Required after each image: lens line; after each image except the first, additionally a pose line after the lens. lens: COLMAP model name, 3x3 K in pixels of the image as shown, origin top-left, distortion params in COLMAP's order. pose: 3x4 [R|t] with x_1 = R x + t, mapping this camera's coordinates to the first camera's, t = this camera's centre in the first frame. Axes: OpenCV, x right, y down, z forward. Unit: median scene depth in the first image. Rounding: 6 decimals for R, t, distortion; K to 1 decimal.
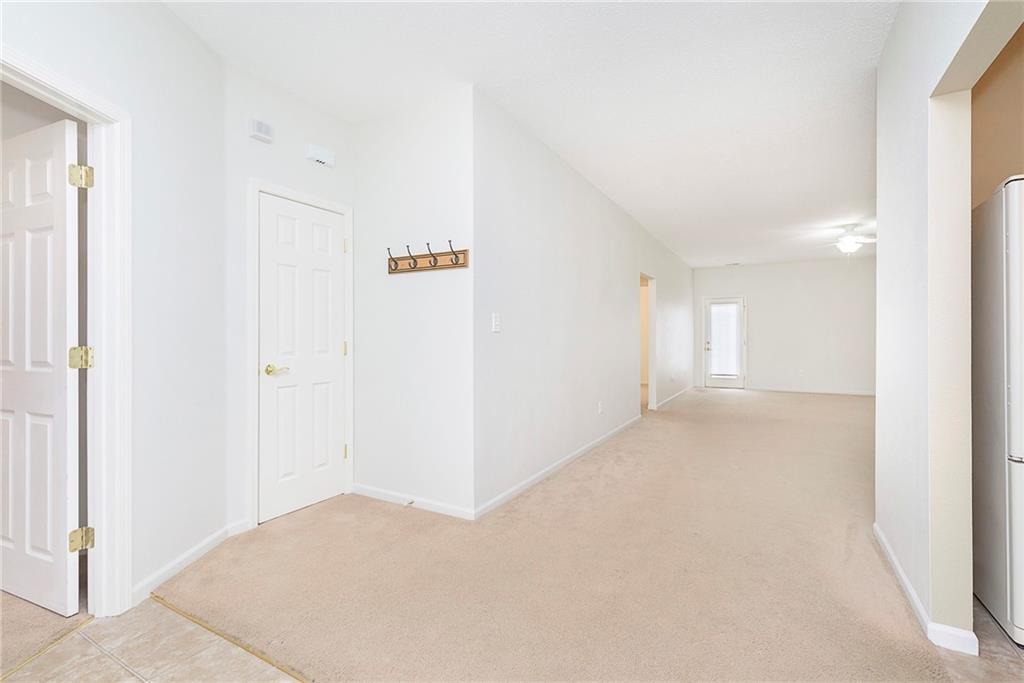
lens RADIAL K [[438.8, 0, 516.1], [0, 438.8, 339.4], [0, 0, 1]] dist [0.002752, -0.000329]
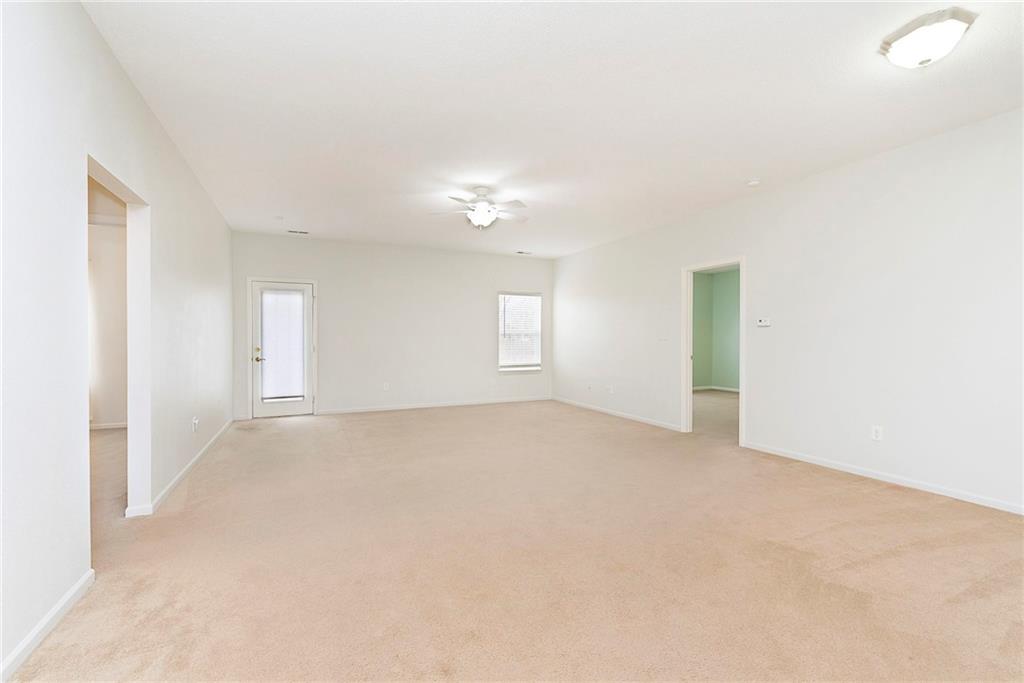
lens RADIAL K [[438.8, 0, 512.2], [0, 438.8, 336.2], [0, 0, 1]] dist [0.002752, -0.000329]
pose [[0.567015, 0.007981, 0.823668, 0.116415], [-0.000803, 0.999958, -0.009136, -0.006694], [-0.823707, 0.004519, 0.566998, 0.328807]]
